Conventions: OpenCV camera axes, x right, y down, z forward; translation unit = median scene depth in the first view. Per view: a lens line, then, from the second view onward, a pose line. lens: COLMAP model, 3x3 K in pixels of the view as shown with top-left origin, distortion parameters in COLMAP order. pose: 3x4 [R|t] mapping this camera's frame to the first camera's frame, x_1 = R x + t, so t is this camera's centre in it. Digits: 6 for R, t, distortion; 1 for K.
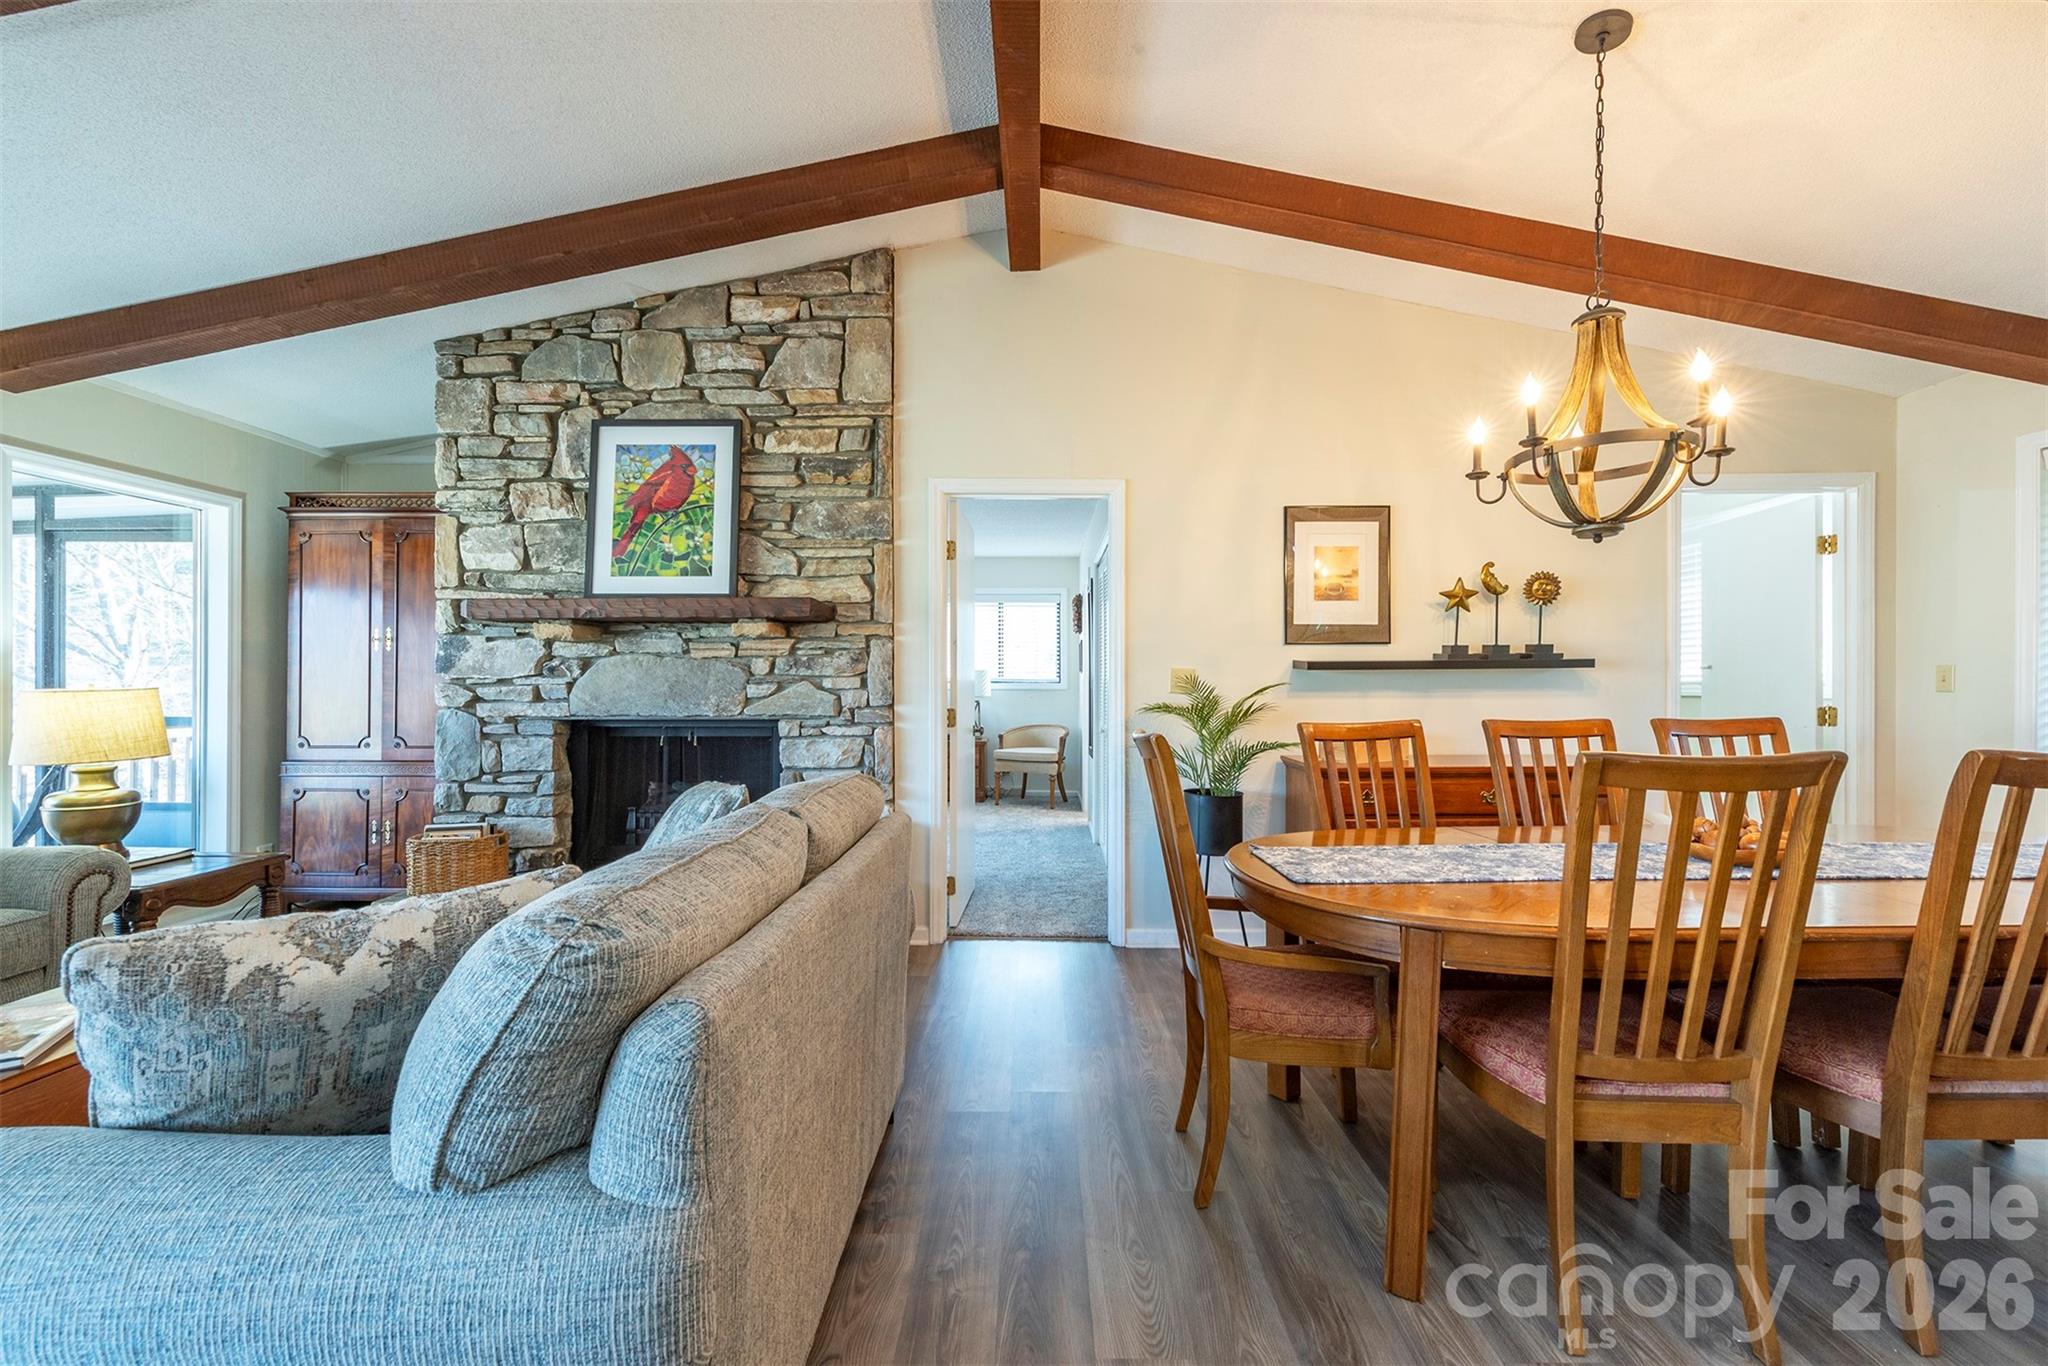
lens RADIAL K [[796.9, 0, 1028.3], [0, 796.9, 687.4], [0, 0, 1]] dist [0.002533, -0.001571]
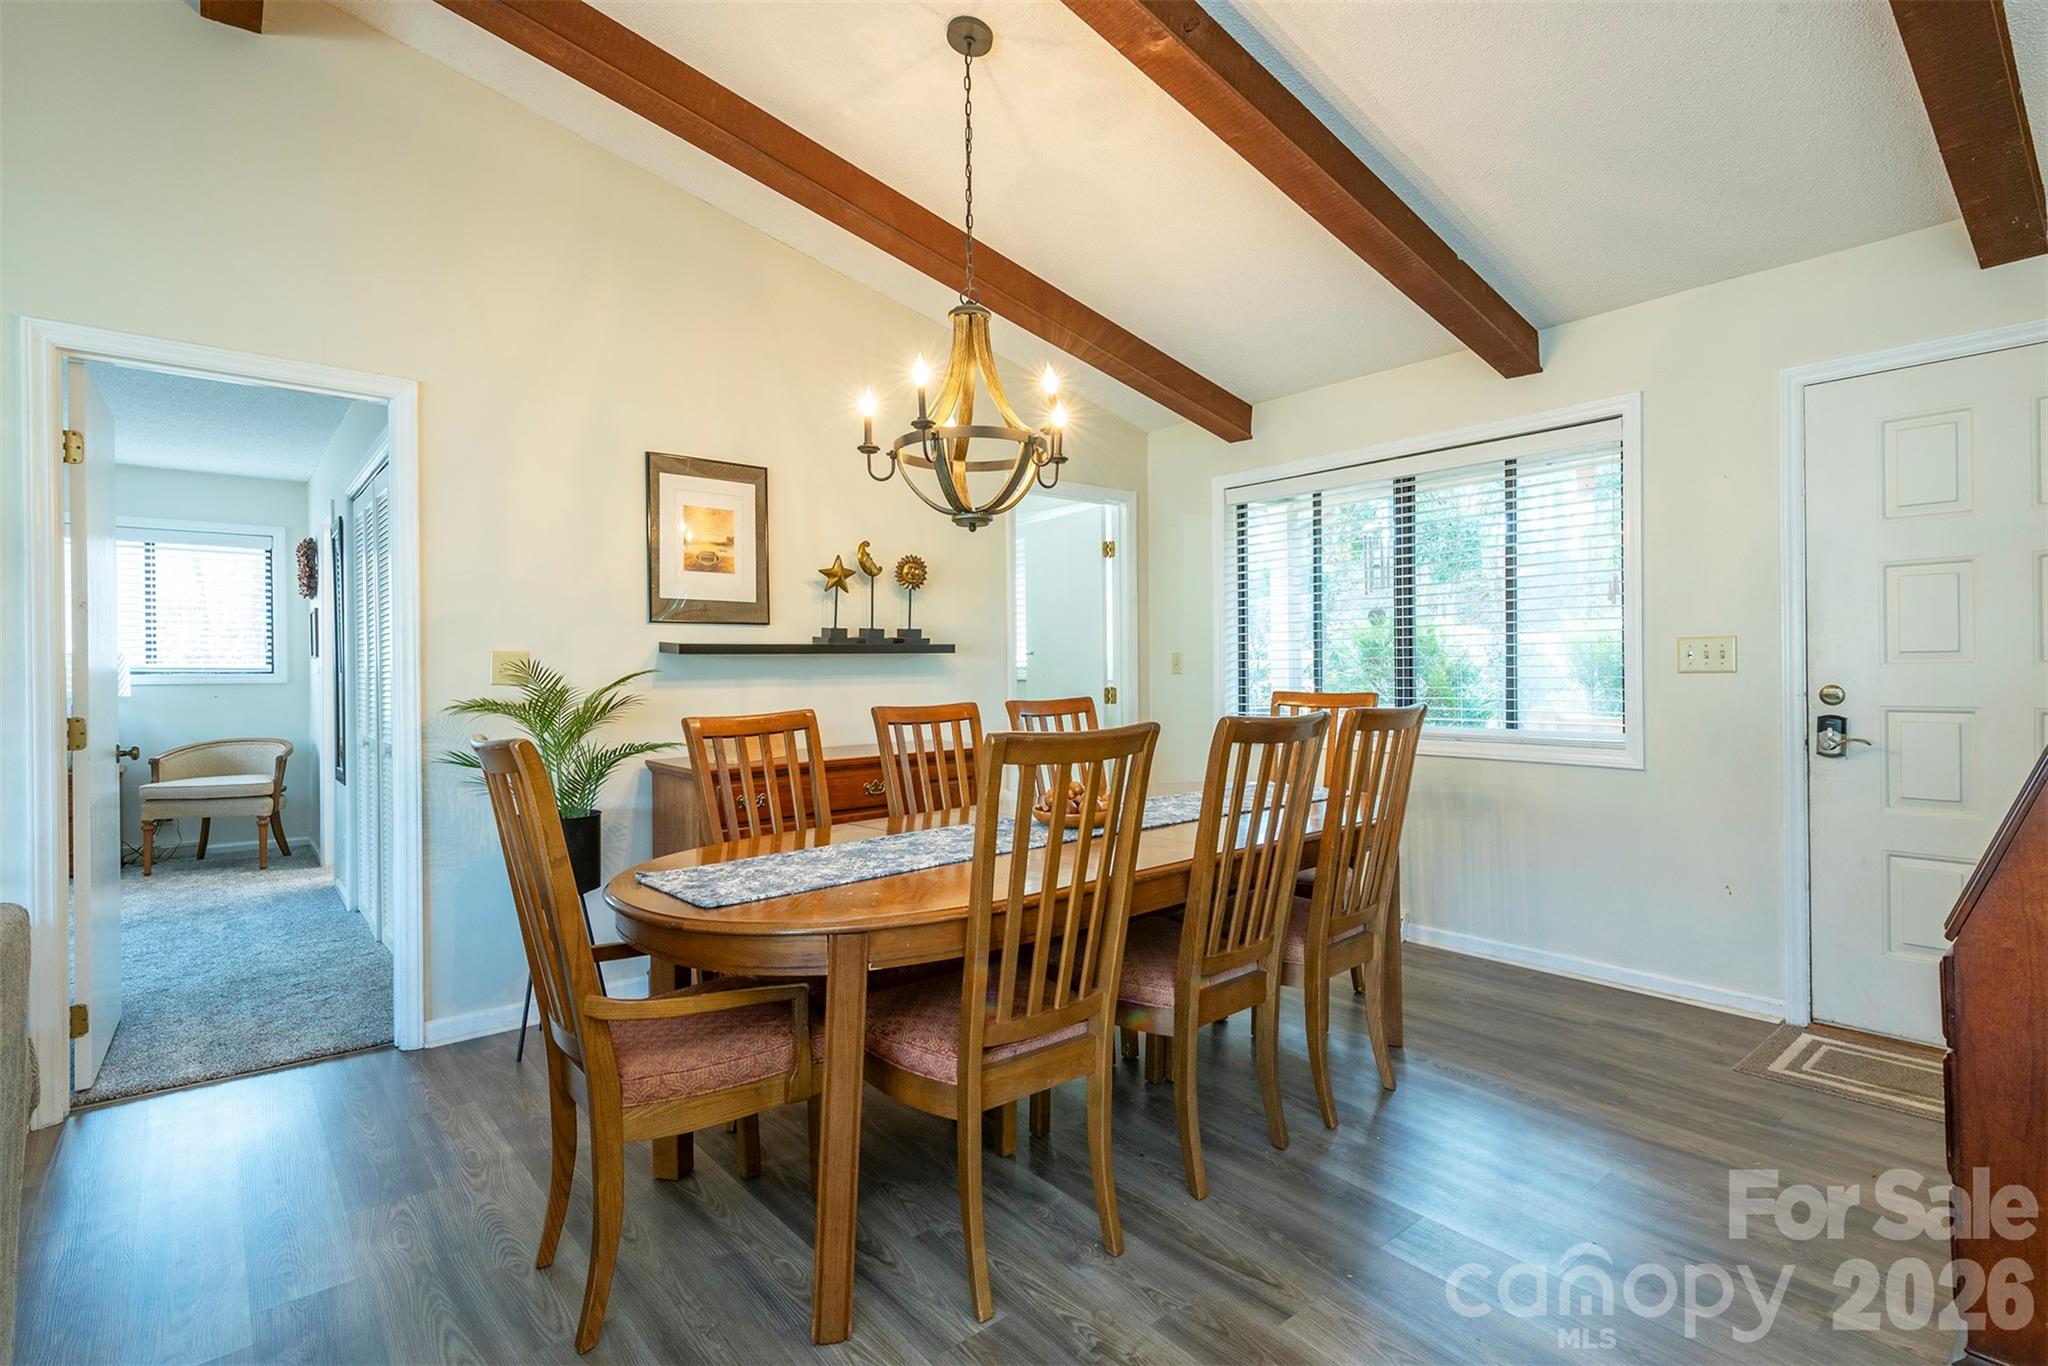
lens RADIAL K [[999.2, 0, 982.4], [0, 999.2, 675.6], [0, 0, 1]] dist [0.006689, -0.005862]
pose [[0.756453, -0.009407, 0.653981, -0.077704], [0.011287, 0.999935, 0.001329, 0.002127], [-0.653951, 0.006376, 0.756510, 0.009856]]
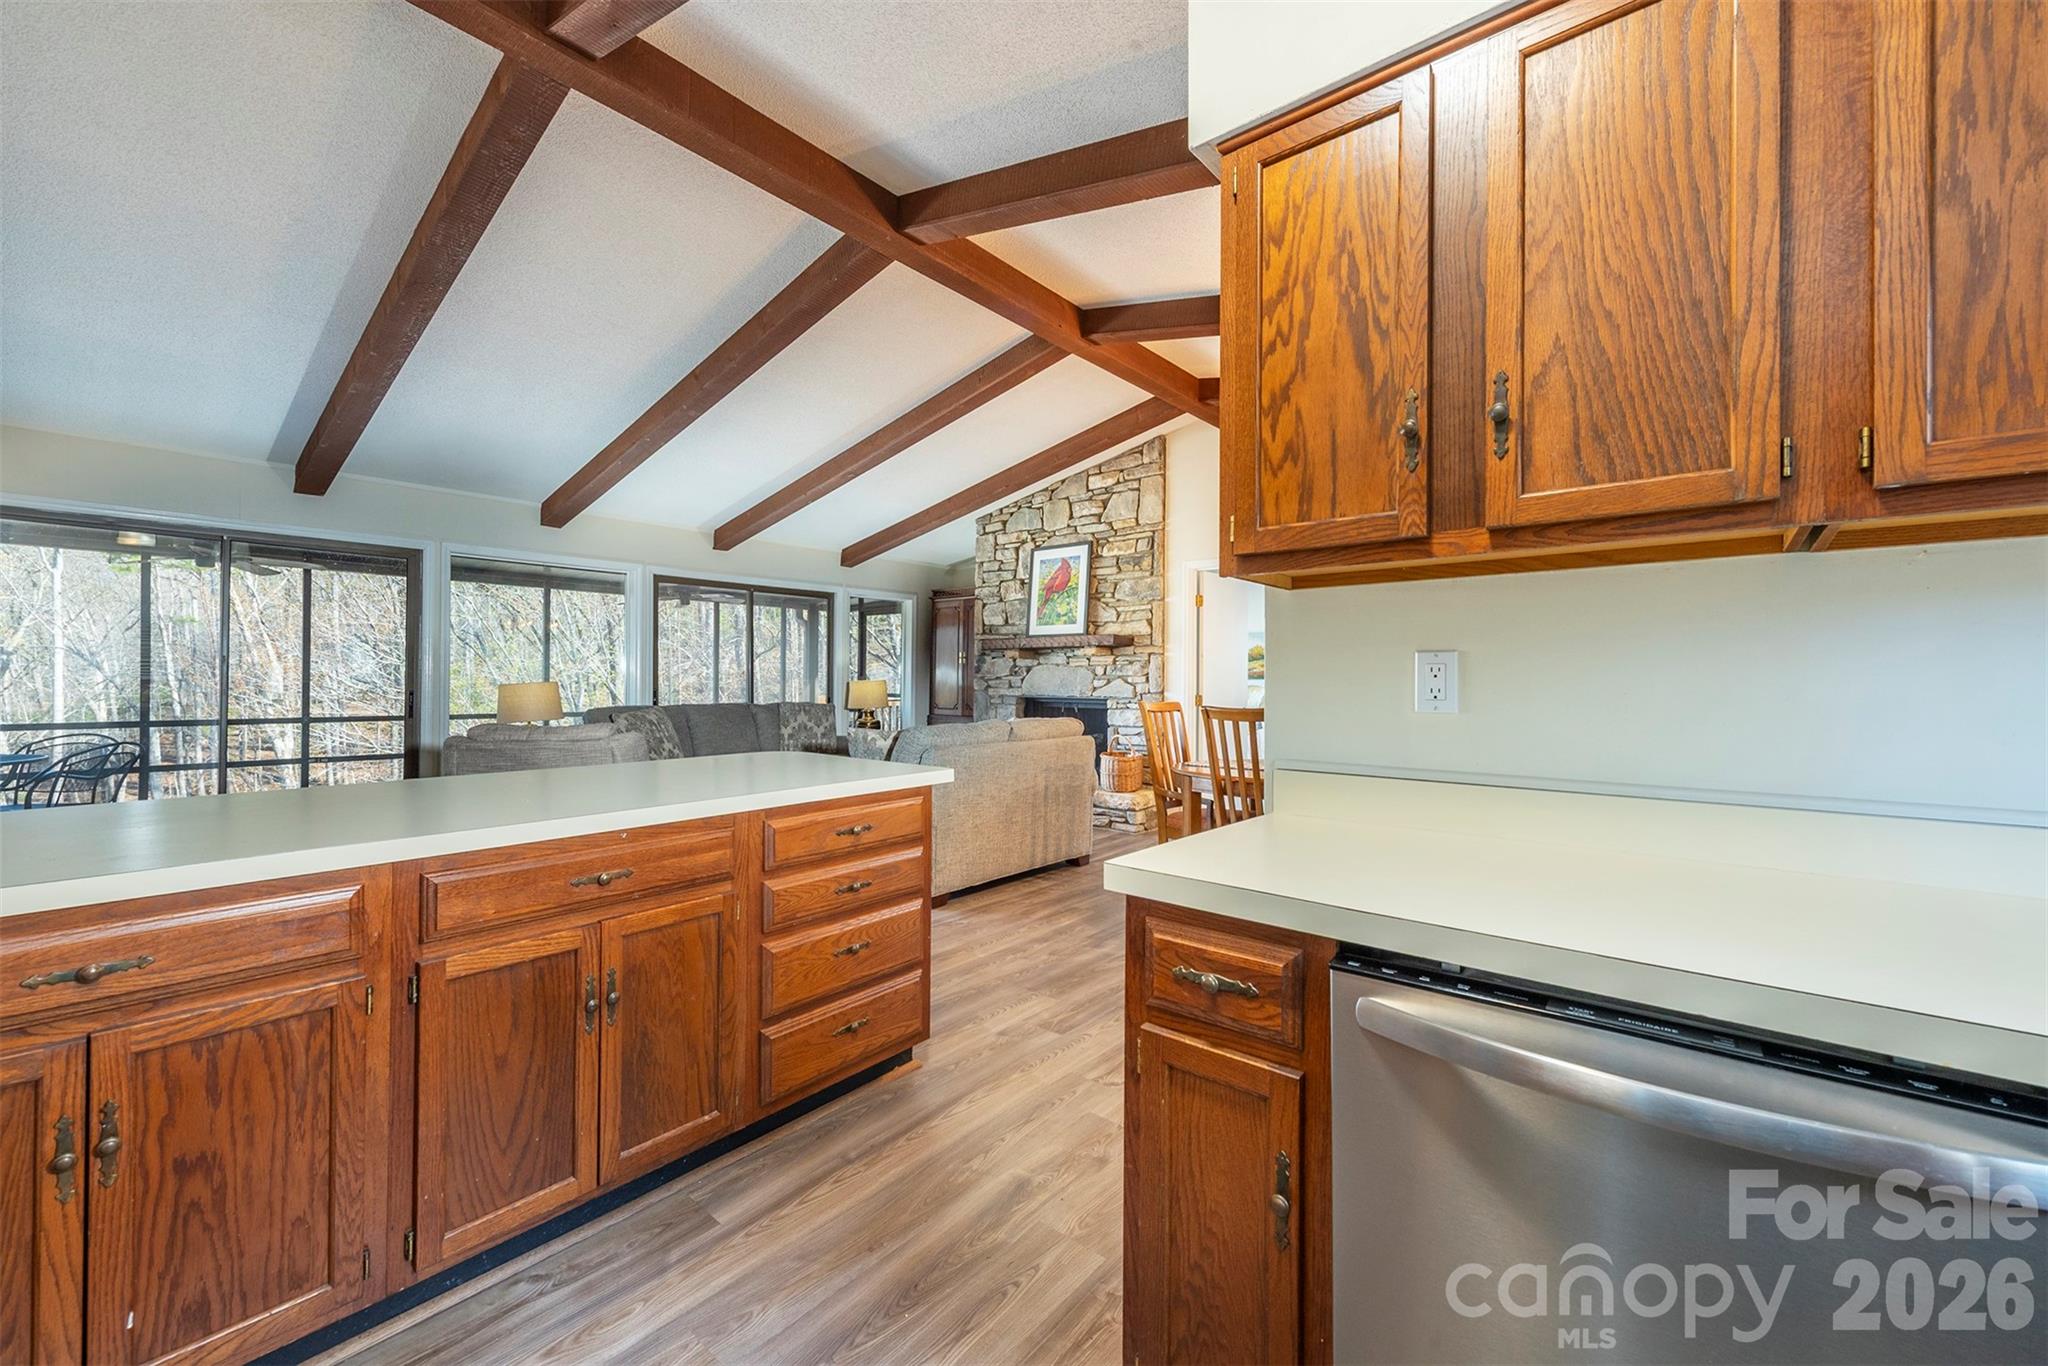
lens RADIAL K [[796.9, 0, 1021.0], [0, 796.9, 672.8], [0, 0, 1]] dist [0.002533, -0.001571]
pose [[0.765934, -0.001190, -0.642918, 0.840407], [-0.008339, 0.999896, -0.011786, 0.003204], [0.642865, 0.014389, 0.765844, -0.641504]]
